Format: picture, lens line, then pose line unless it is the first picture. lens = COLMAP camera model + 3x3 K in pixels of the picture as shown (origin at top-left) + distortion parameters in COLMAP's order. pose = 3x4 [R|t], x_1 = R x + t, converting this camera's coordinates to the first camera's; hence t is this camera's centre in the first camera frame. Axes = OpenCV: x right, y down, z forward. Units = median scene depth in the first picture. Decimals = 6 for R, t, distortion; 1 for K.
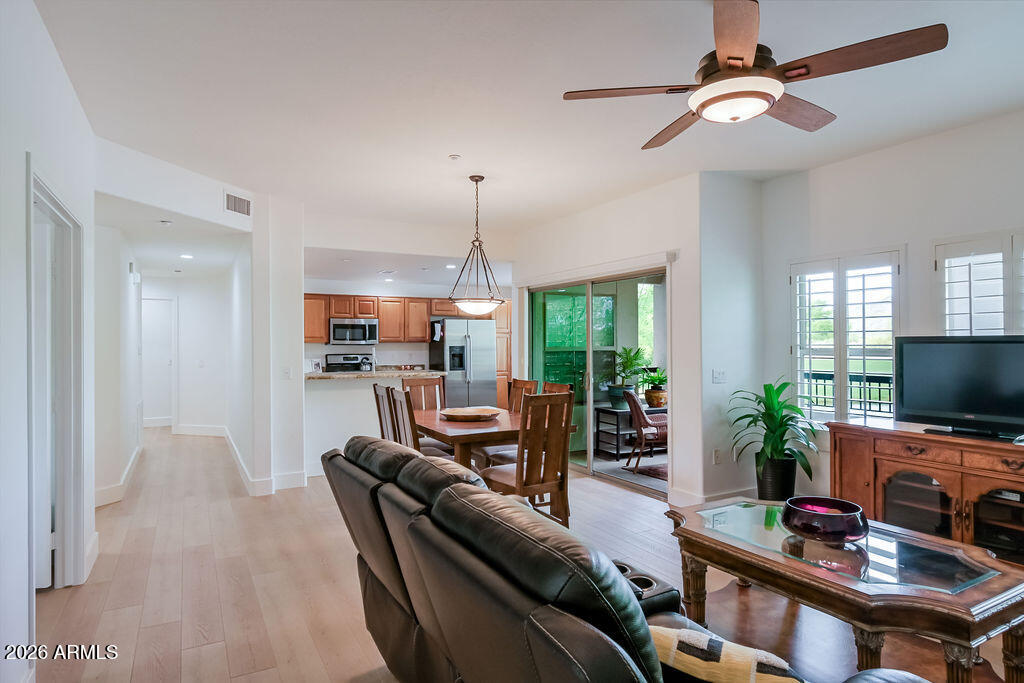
lens RADIAL K [[584.1, 0, 512.0], [0, 584.1, 341.5], [0, 0, 1]] dist [0.000491, 0.000224]
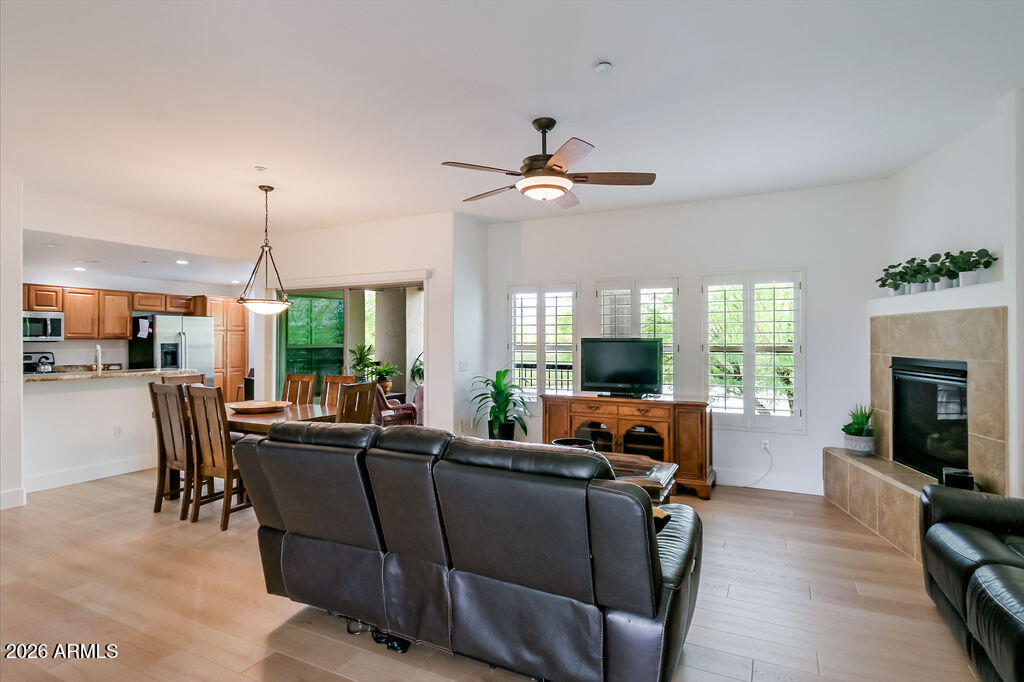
lens RADIAL K [[519.8, 0, 512.0], [0, 519.8, 341.0], [0, 0, 1]] dist [0.002255, 0.000498]
pose [[0.831150, 0.003262, 0.556038, -0.212601], [-0.005114, 0.999985, 0.001778, -0.000919], [-0.556024, -0.004321, 0.831155, -0.052526]]
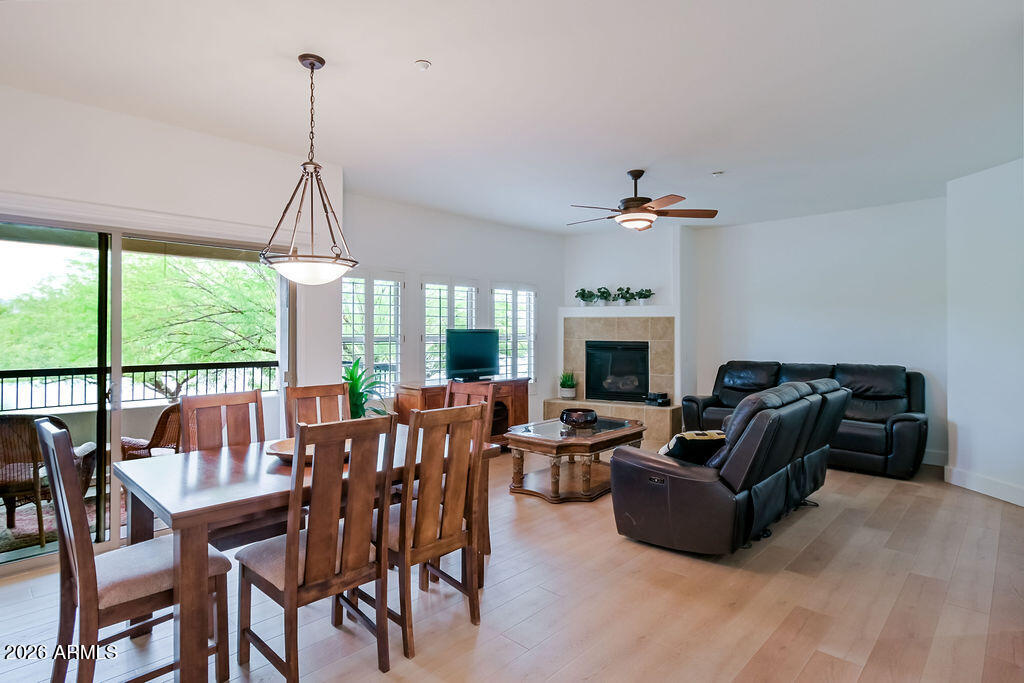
lens RADIAL K [[539.5, 0, 512.7], [0, 539.5, 329.9], [0, 0, 1]] dist [0.000698, 0.000072]
pose [[-0.296788, 0.004382, 0.954933, -0.645981], [-0.005217, 0.999967, -0.006210, 0.002924], [-0.954929, -0.006825, -0.296755, 0.947520]]
